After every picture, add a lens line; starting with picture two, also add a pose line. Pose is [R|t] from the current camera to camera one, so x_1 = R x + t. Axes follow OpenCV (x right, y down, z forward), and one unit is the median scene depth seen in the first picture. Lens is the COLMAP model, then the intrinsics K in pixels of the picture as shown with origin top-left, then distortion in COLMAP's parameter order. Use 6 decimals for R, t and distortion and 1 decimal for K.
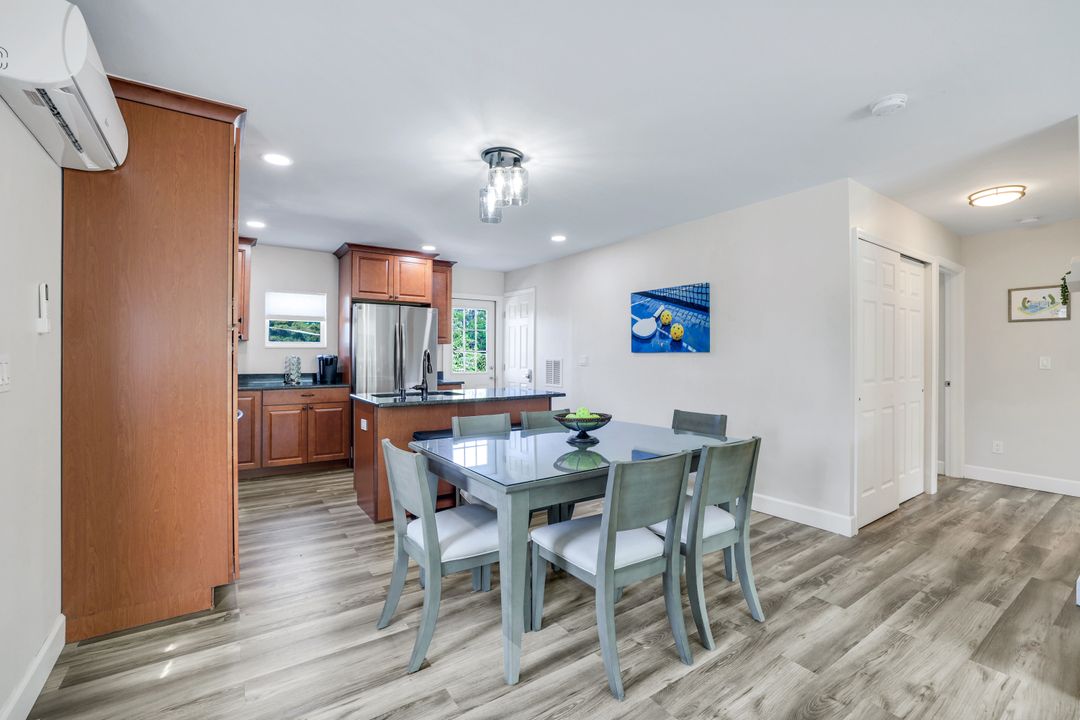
lens RADIAL K [[470.4, 0, 541.0], [0, 470.4, 354.0], [0, 0, 1]] dist [-0.034795, 0.014418]
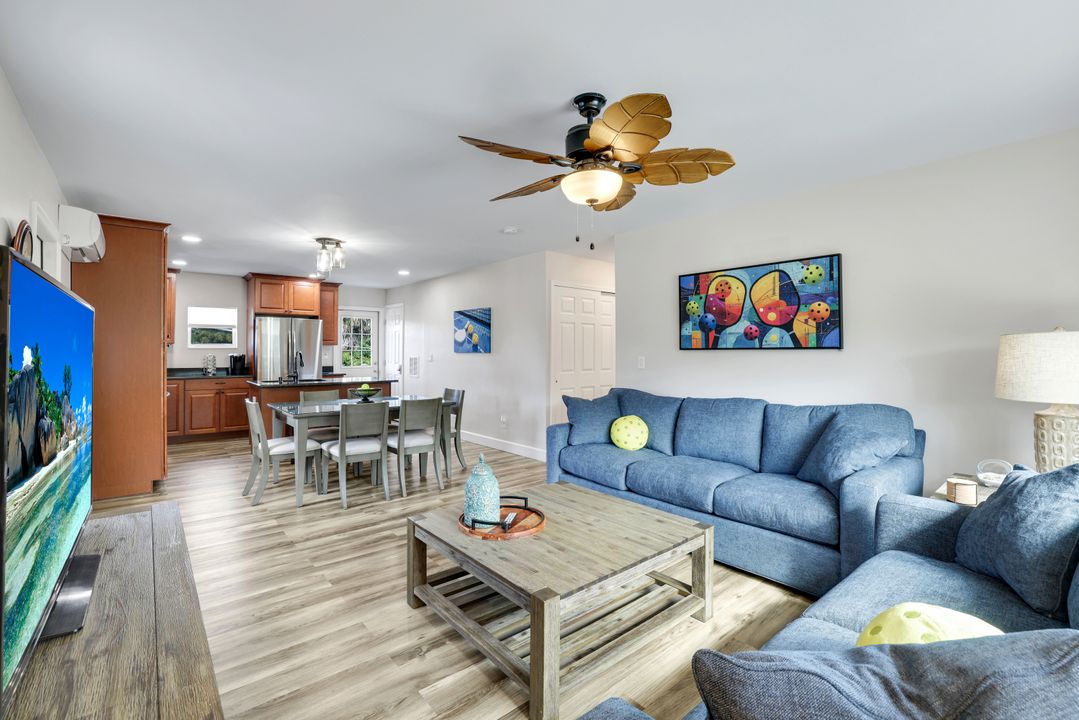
lens RADIAL K [[474.3, 0, 535.3], [0, 474.3, 350.9], [0, 0, 1]] dist [-0.016366, 0.000414]
pose [[0.996035, 0.000070, 0.088961, 0.309631], [-0.000422, 0.999992, 0.003930, -0.013776], [-0.088960, -0.003952, 0.996027, -0.478049]]
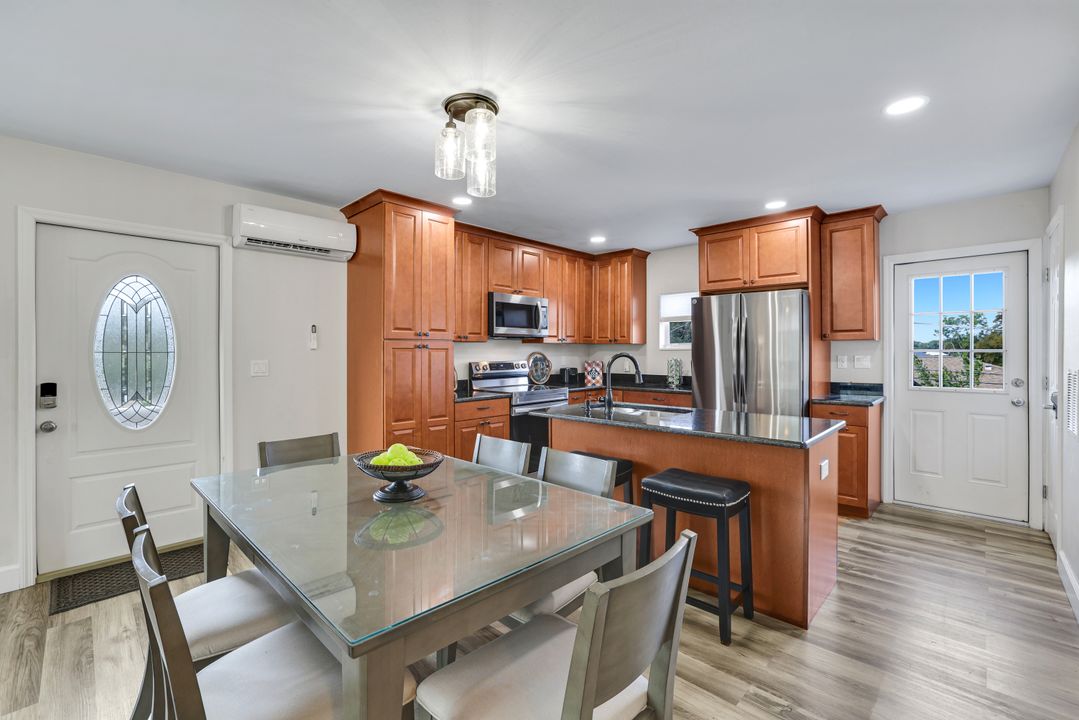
lens RADIAL K [[474.3, 0, 535.3], [0, 474.3, 350.9], [0, 0, 1]] dist [-0.016366, 0.000414]
pose [[0.181814, -0.004285, -0.983324, 0.417726], [0.006160, 0.999976, -0.003218, -0.009885], [0.983314, -0.005472, 0.181836, 0.567909]]
